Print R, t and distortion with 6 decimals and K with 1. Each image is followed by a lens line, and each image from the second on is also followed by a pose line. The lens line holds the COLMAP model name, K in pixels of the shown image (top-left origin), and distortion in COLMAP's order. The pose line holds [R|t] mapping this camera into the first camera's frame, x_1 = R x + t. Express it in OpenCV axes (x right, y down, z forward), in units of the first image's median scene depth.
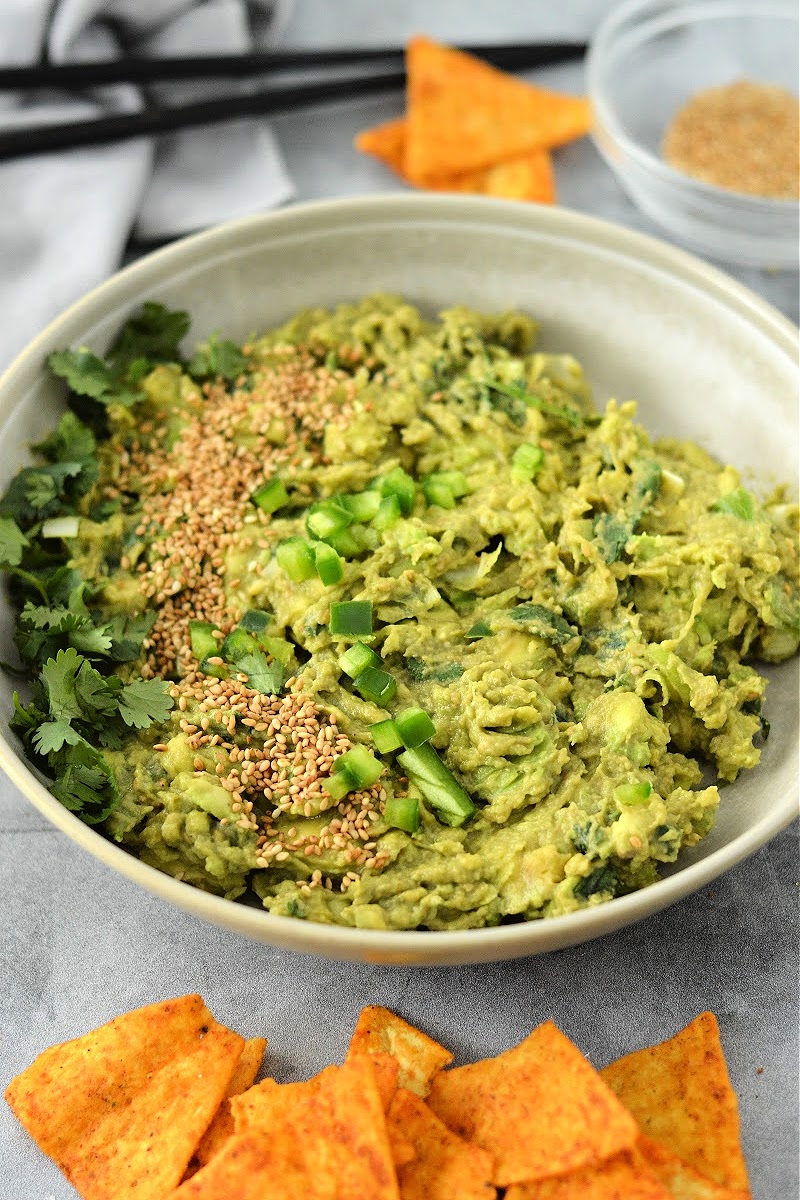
lens RADIAL K [[2755.7, 0, 365.5], [0, 2755.7, 599.5], [0, 0, 1]] dist [-0.051044, -0.021414]
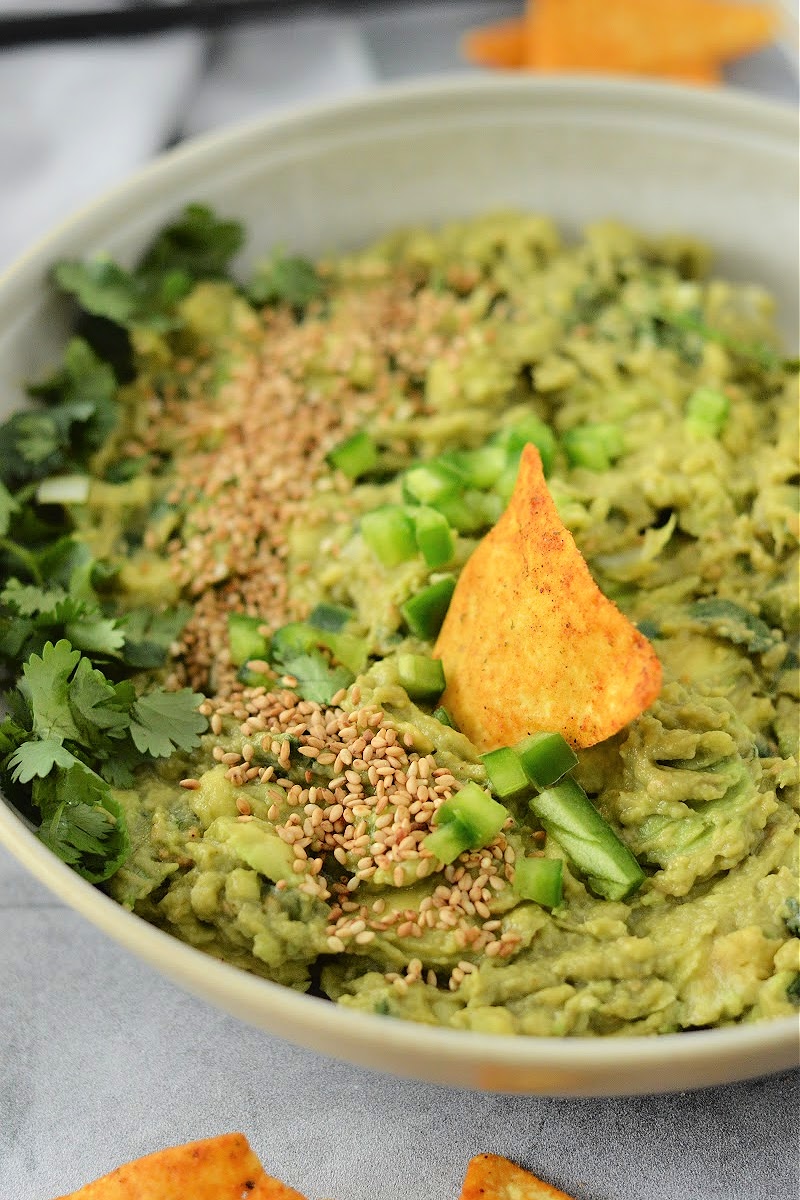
lens RADIAL K [[2836.6, 0, 400.0], [0, 2836.6, 600.0], [0, 0, 1]] dist [-0.115119, -0.645421]
pose [[0.999849, 0.016092, -0.006511, -0.017212], [-0.016524, 0.997205, -0.072862, 0.056817], [0.005321, 0.072959, 0.997321, 0.266761]]
